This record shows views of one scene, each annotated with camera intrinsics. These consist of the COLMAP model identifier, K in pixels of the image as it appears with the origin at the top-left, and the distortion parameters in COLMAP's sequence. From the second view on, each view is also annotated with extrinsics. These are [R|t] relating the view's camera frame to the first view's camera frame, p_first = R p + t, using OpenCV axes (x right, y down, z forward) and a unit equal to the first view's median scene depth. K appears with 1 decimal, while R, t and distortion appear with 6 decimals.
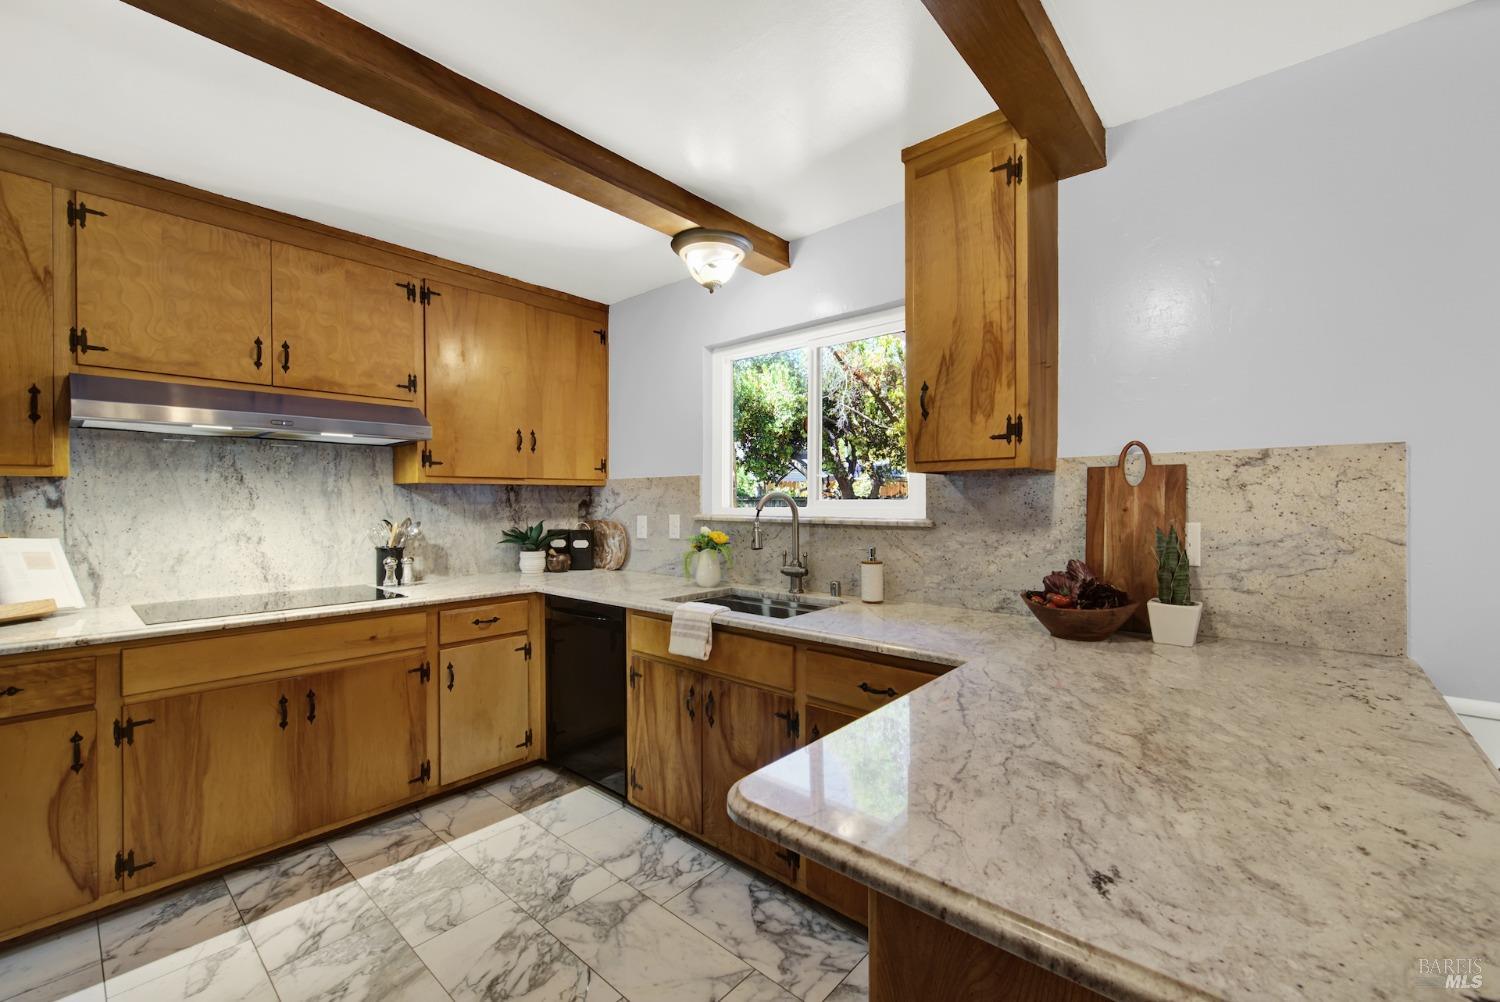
lens RADIAL K [[617.0, 0, 754.4], [0, 617.0, 501.5], [0, 0, 1]] dist [-0.000992, -0.000596]
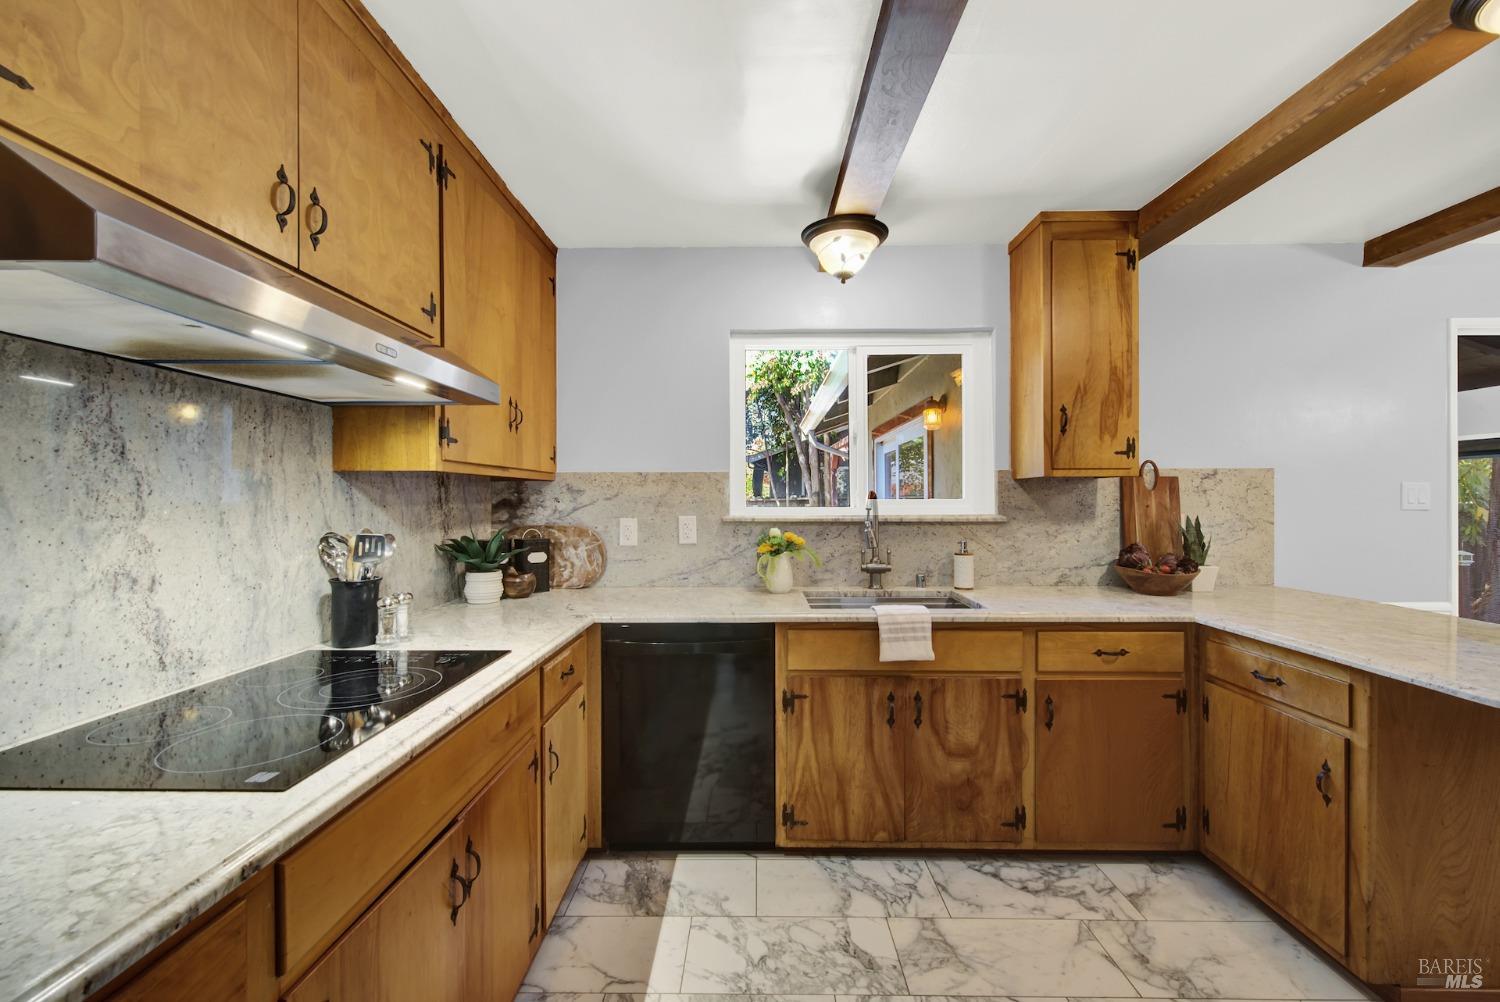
lens RADIAL K [[617.0, 0, 742.1], [0, 617.0, 499.5], [0, 0, 1]] dist [-0.000992, -0.000596]
pose [[0.760586, 0.001461, 0.649235, -0.825972], [0.000621, 0.999995, -0.002977, 0.000851], [-0.649237, 0.002668, 0.760582, 0.380842]]
